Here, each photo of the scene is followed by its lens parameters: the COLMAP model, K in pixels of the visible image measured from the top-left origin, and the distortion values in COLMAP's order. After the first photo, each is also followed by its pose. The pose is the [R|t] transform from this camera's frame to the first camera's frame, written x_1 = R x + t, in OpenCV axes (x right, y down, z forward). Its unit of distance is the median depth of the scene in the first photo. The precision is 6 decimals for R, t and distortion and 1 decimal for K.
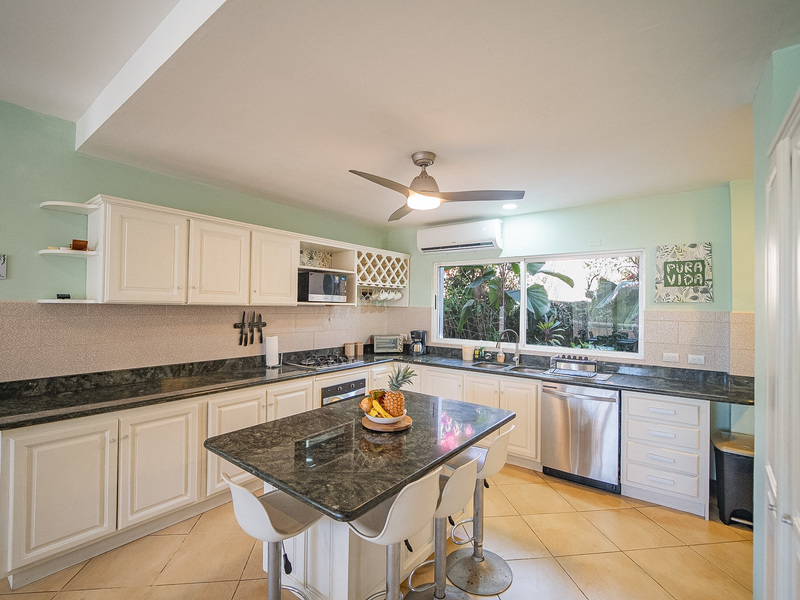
lens RADIAL K [[366.5, 0, 397.3], [0, 366.5, 301.8], [0, 0, 1]] dist [-0.016133, -0.000382]
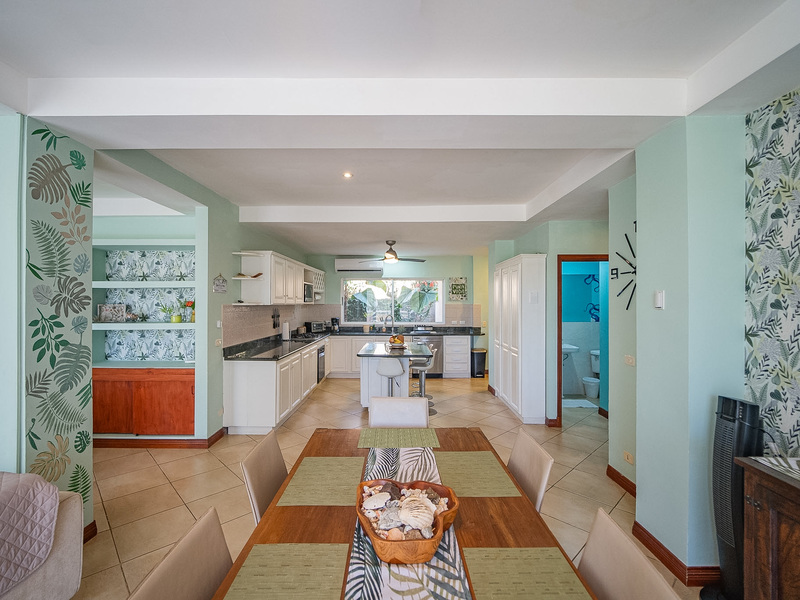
lens RADIAL K [[366.5, 0, 402.0], [0, 366.5, 300.9], [0, 0, 1]] dist [-0.016133, -0.000382]
pose [[0.783632, -0.010329, 0.621139, -1.062210], [0.002758, 0.999910, 0.013148, -0.029236], [-0.621219, -0.008590, 0.783590, -0.728031]]
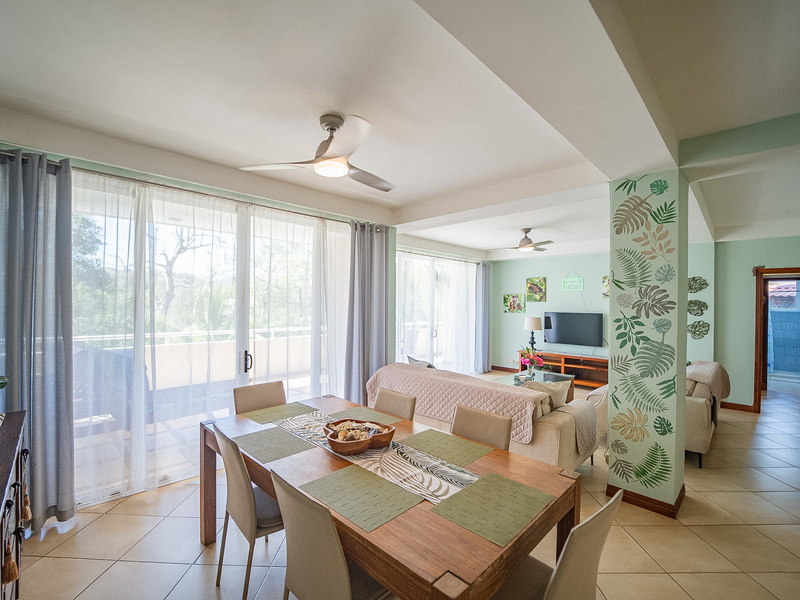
lens RADIAL K [[366.5, 0, 395.9], [0, 366.5, 302.8], [0, 0, 1]] dist [-0.016133, -0.000382]
pose [[-0.121585, -0.015288, -0.992463, -0.237273], [-0.002881, 0.999883, -0.015049, -0.014021], [0.992577, 0.001030, -0.121615, -0.299316]]
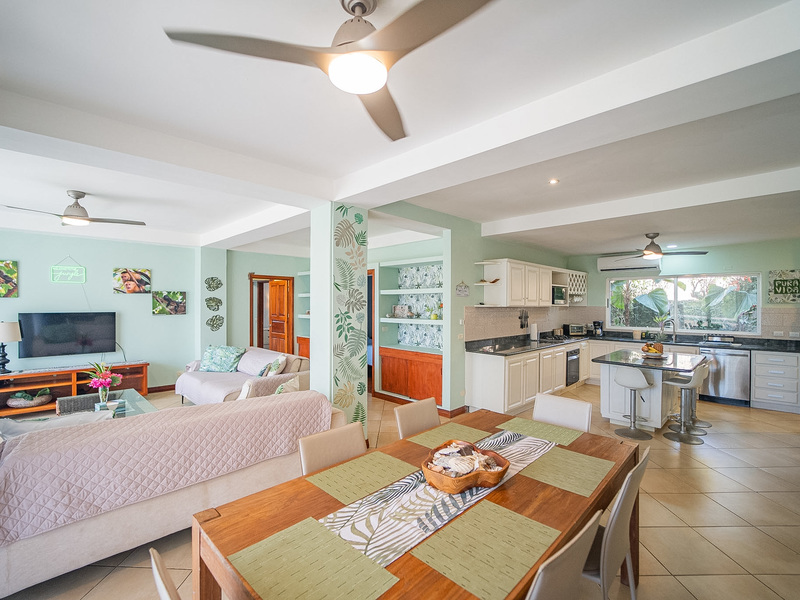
lens RADIAL K [[366.5, 0, 400.1], [0, 366.5, 304.3], [0, 0, 1]] dist [-0.016133, -0.000382]
pose [[0.992994, -0.008838, -0.117837, -0.854653], [0.010425, 0.999863, 0.012858, -0.032464], [0.117707, -0.013997, 0.992950, -0.939920]]
